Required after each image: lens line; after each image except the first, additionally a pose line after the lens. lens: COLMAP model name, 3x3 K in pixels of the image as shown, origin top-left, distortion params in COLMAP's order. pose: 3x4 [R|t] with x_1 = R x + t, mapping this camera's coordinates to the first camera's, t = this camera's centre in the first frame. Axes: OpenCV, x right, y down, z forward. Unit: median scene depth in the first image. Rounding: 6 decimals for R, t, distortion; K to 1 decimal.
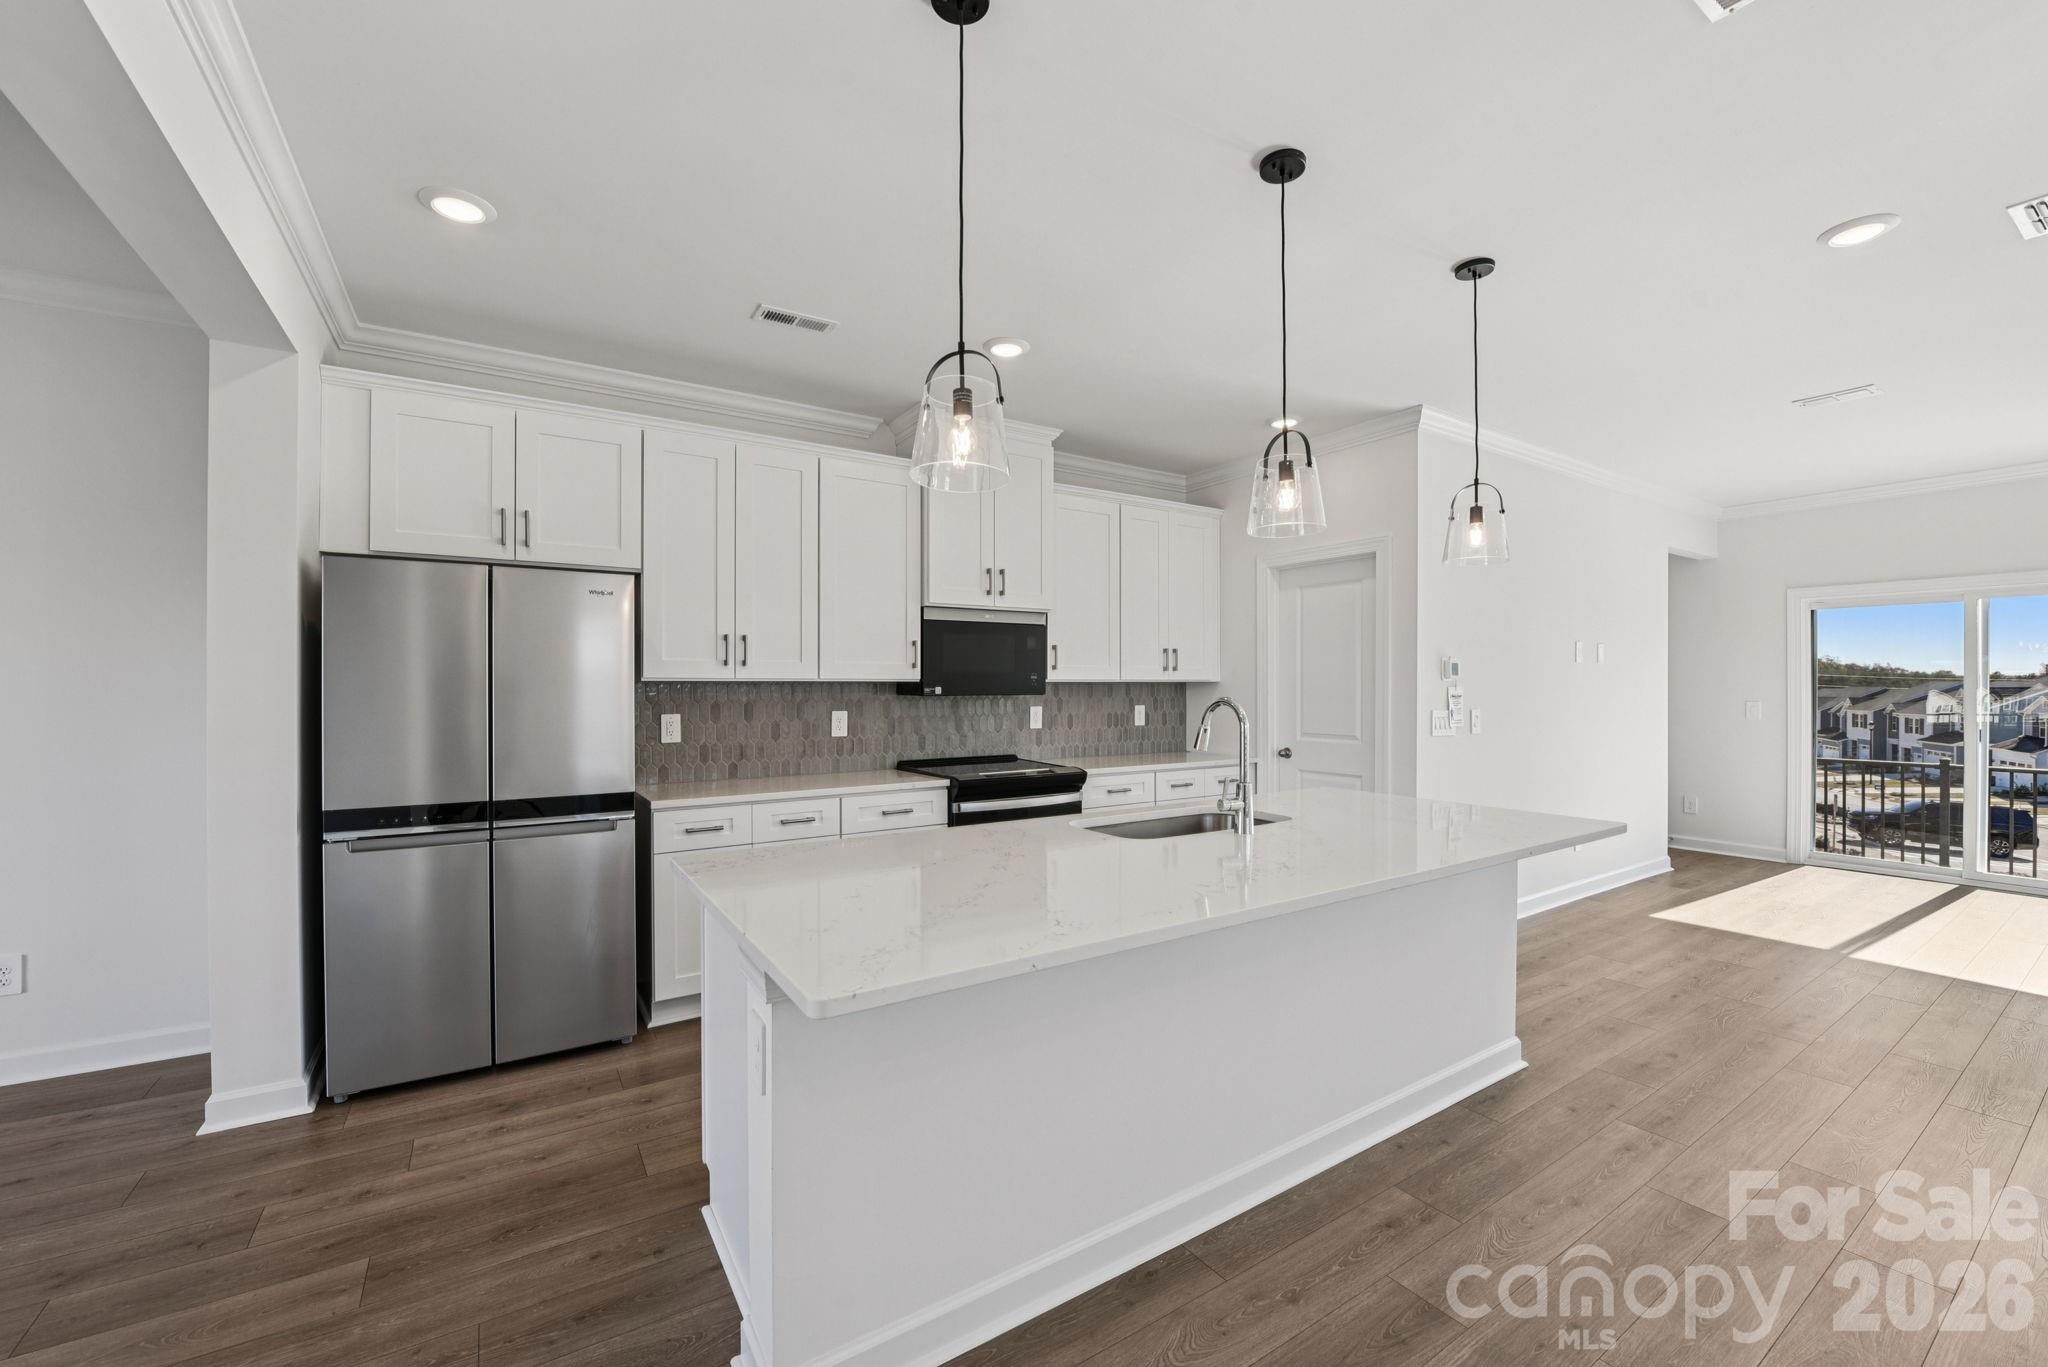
lens RADIAL K [[820.4, 0, 1034.2], [0, 820.4, 687.5], [0, 0, 1]] dist [-0.015946, -0.000659]
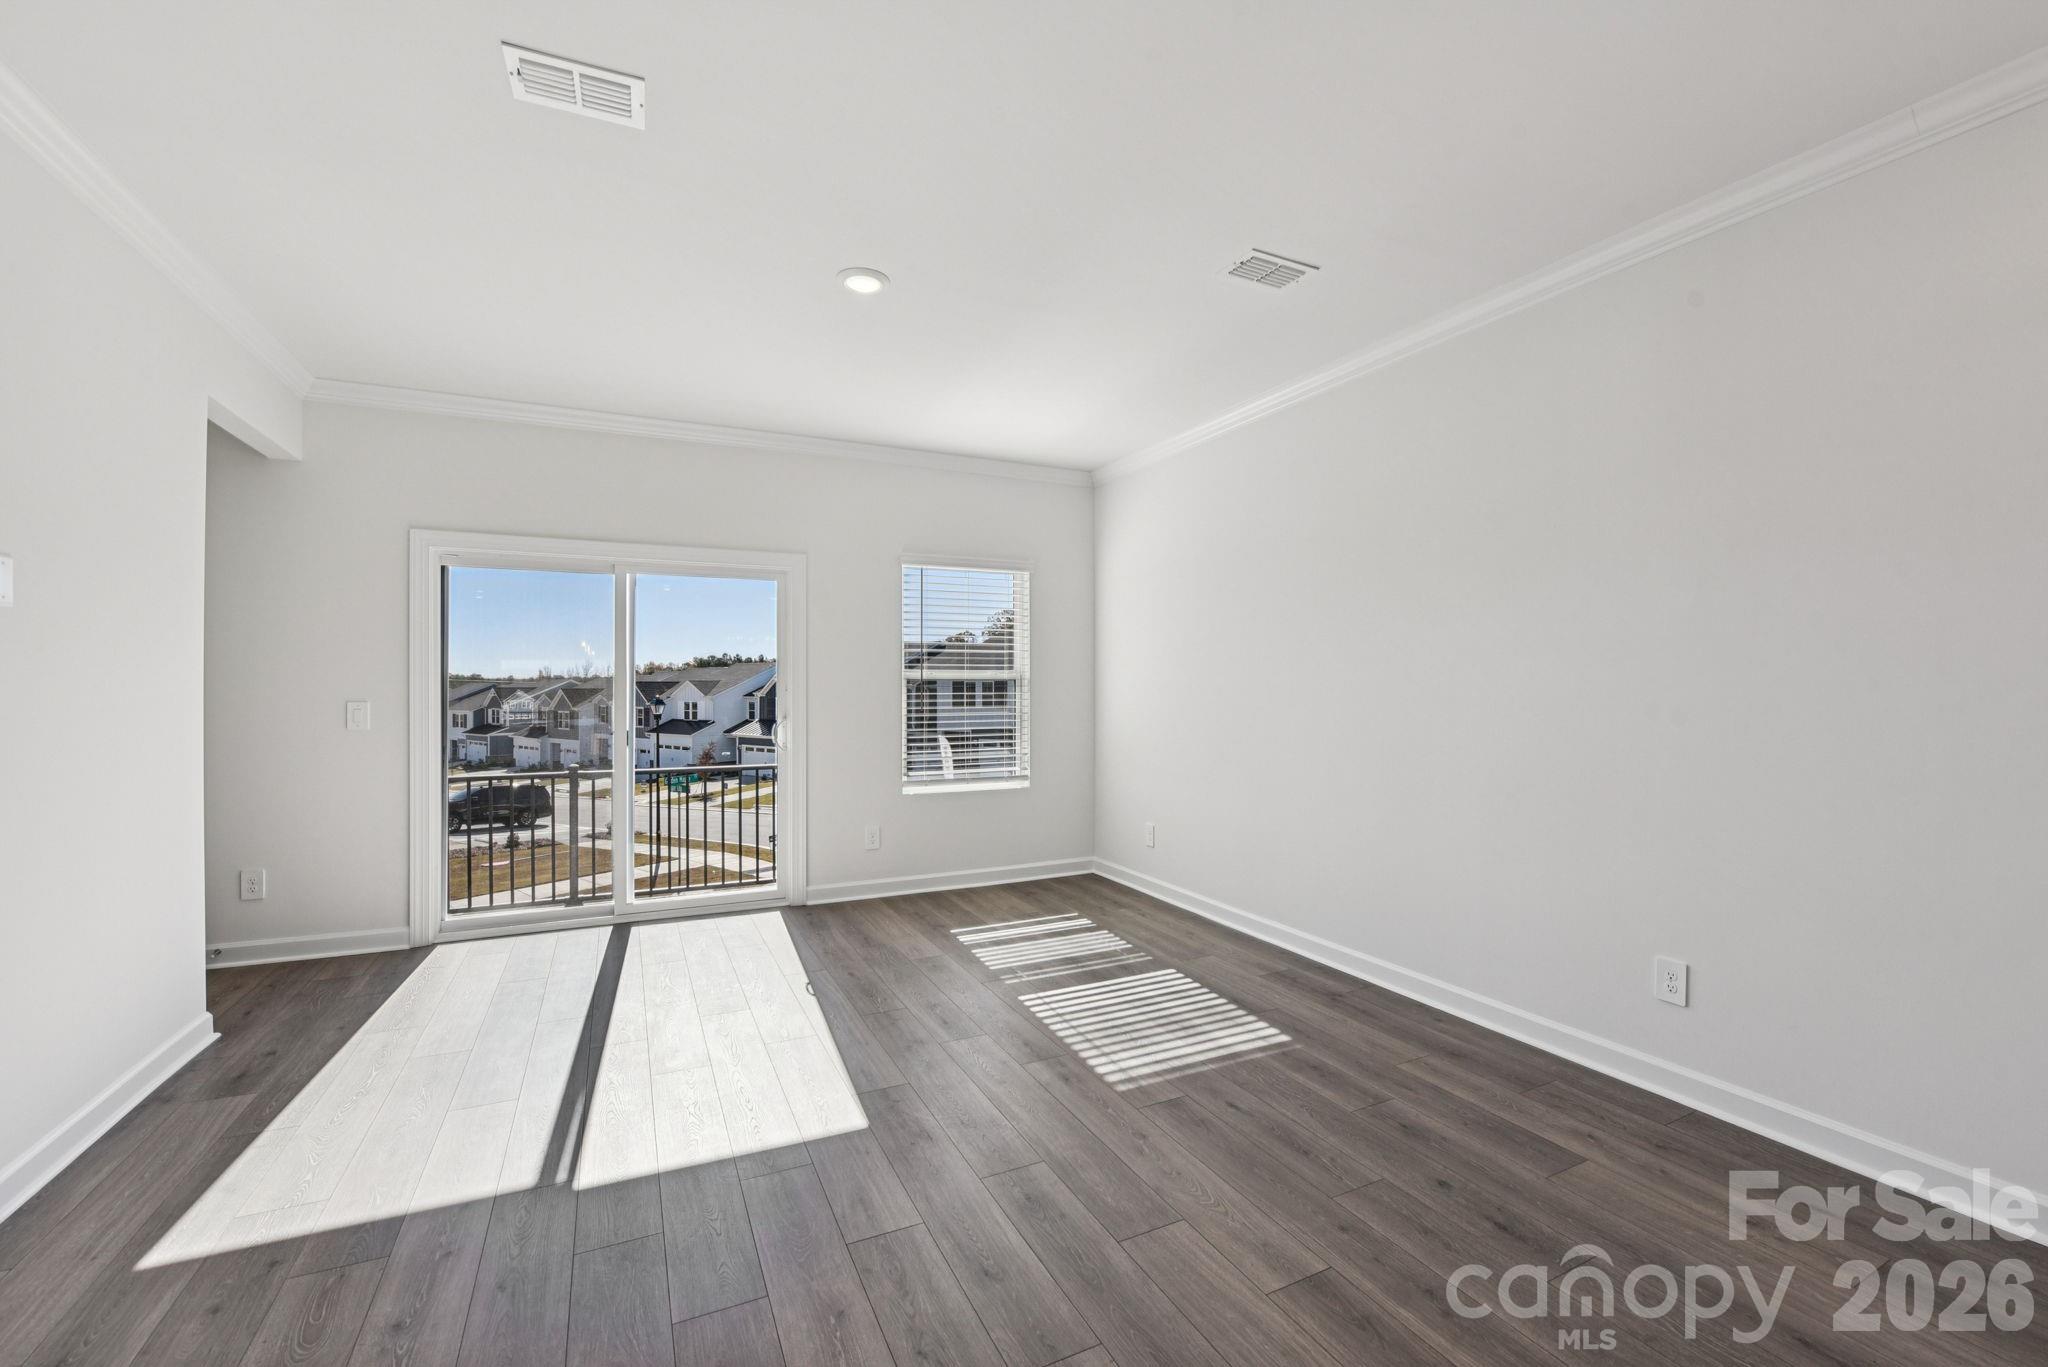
lens RADIAL K [[820.4, 0, 1036.3], [0, 820.4, 691.1], [0, 0, 1]] dist [-0.015946, -0.000659]
pose [[0.117925, 0.000046, 0.993022, 0.308117], [-0.004863, 0.999988, 0.000531, 0.005766], [-0.993011, -0.004892, 0.117924, 0.381342]]
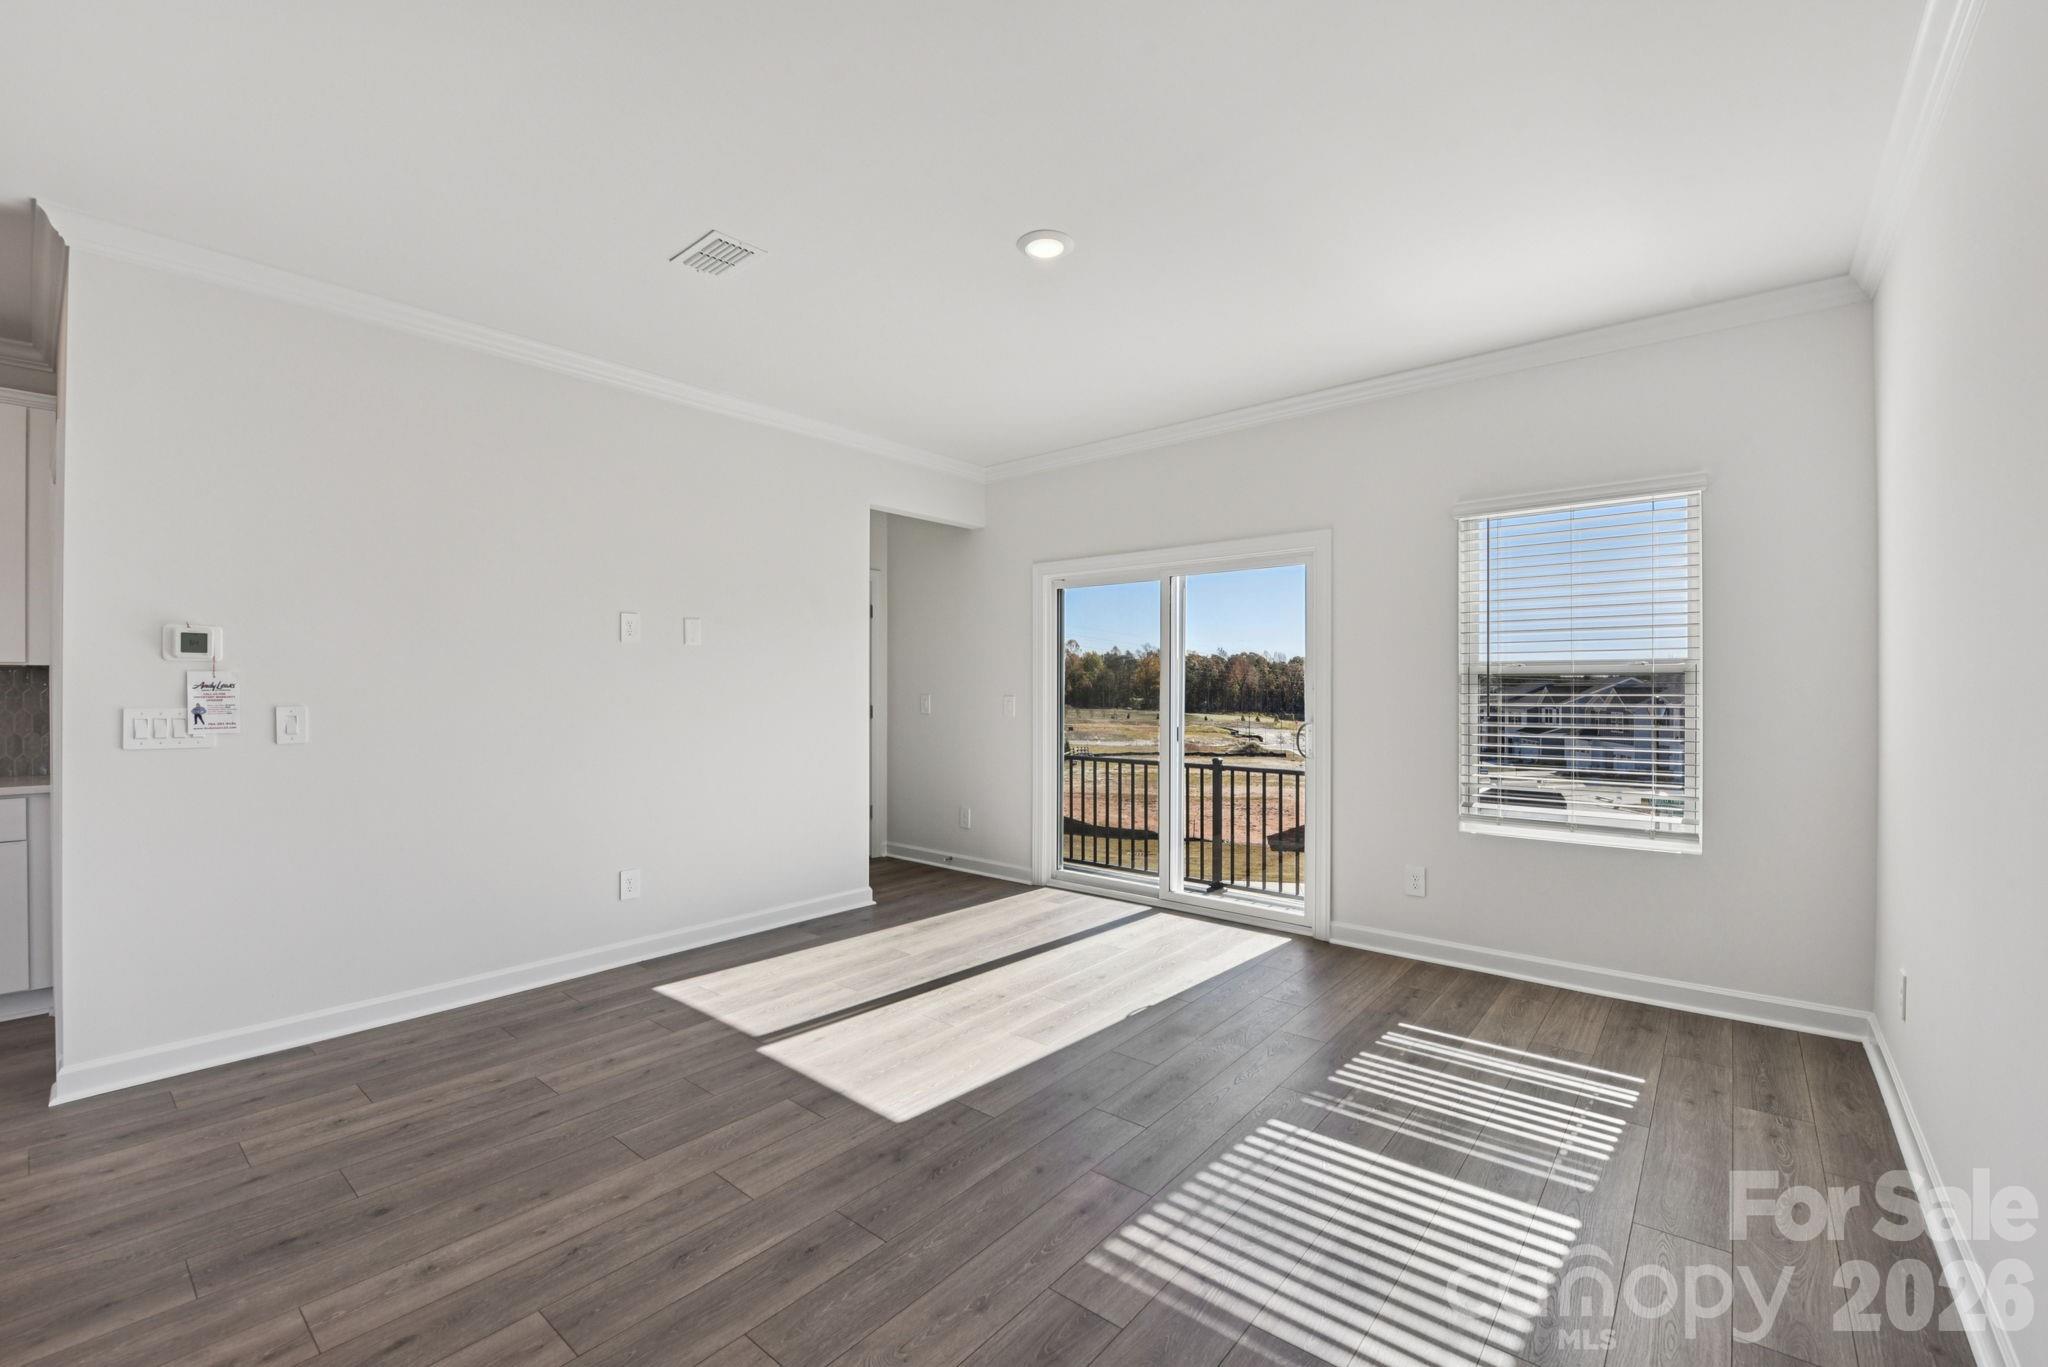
lens RADIAL K [[858.0, 0, 1021.1], [0, 858.0, 693.5], [0, 0, 1]] dist [-0.011752, -0.000281]
pose [[0.954464, 0.002160, 0.298318, 0.596329], [-0.005908, 0.999915, 0.011663, 0.003724], [-0.298267, -0.012895, 0.954395, 0.121485]]
